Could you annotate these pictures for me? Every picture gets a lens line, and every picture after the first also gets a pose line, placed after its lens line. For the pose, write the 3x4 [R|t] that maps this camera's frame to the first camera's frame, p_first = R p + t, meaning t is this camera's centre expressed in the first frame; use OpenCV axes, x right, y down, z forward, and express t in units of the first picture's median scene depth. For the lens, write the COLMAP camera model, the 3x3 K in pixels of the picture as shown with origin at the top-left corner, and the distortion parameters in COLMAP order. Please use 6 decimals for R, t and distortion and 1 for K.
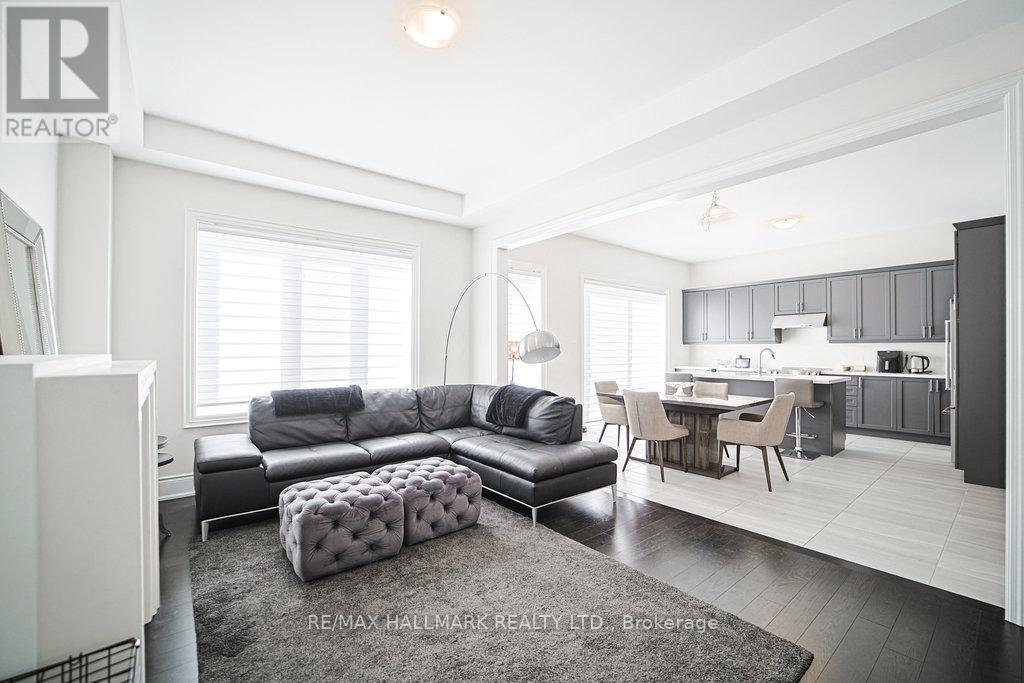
lens RADIAL K [[431.9, 0, 530.6], [0, 431.9, 345.0], [0, 0, 1]] dist [-0.025059, 0.001036]
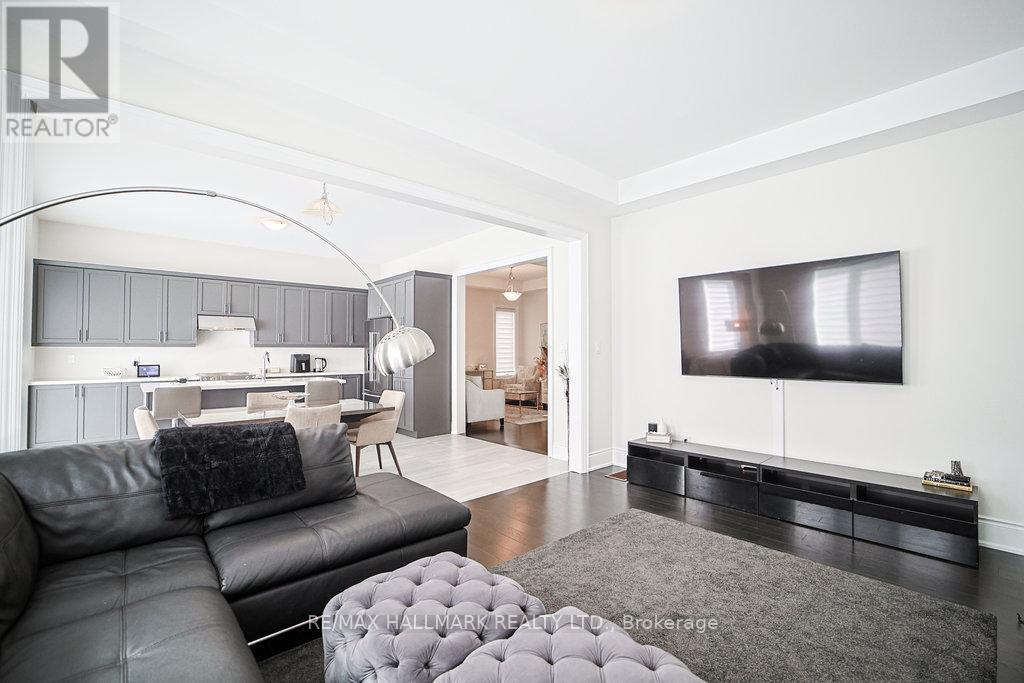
lens RADIAL K [[431.9, 0, 508.6], [0, 431.9, 341.1], [0, 0, 1]] dist [-0.025059, 0.001036]
pose [[-0.026850, 0.024839, 0.999331, -0.328819], [-0.005976, 0.999669, -0.025008, 0.003263], [-0.999622, -0.006643, -0.026693, 0.406228]]
